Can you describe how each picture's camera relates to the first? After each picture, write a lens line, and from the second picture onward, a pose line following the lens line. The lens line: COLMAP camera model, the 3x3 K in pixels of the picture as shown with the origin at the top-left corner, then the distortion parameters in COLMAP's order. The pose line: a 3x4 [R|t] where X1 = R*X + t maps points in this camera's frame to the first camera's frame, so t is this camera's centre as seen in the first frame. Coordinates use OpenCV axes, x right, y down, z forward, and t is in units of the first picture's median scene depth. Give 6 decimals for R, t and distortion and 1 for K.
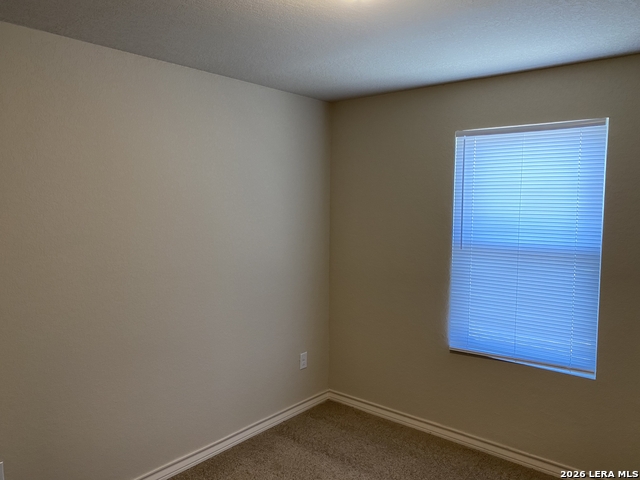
lens RADIAL K [[491.4, 0, 320.2], [0, 491.4, 242.6], [0, 0, 1]] dist [0.019325, -0.028284]
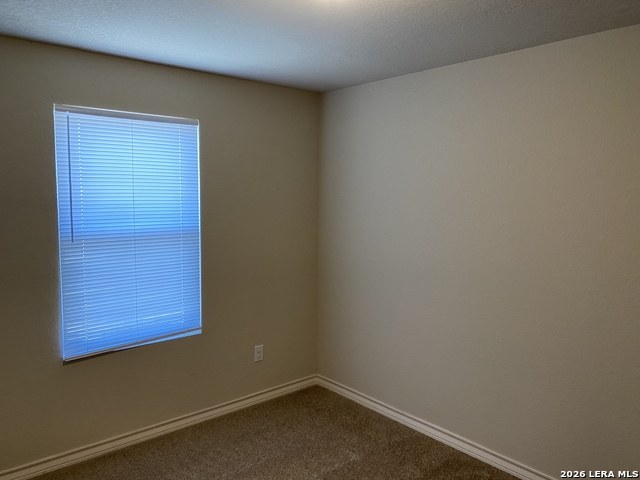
lens RADIAL K [[491.4, 0, 321.5], [0, 491.4, 240.5], [0, 0, 1]] dist [0.019325, -0.028284]
pose [[0.169359, -0.104247, 0.980026, -0.510902], [0.077075, 0.992746, 0.092281, -0.037925], [-0.982536, 0.059906, 0.176165, 0.427186]]
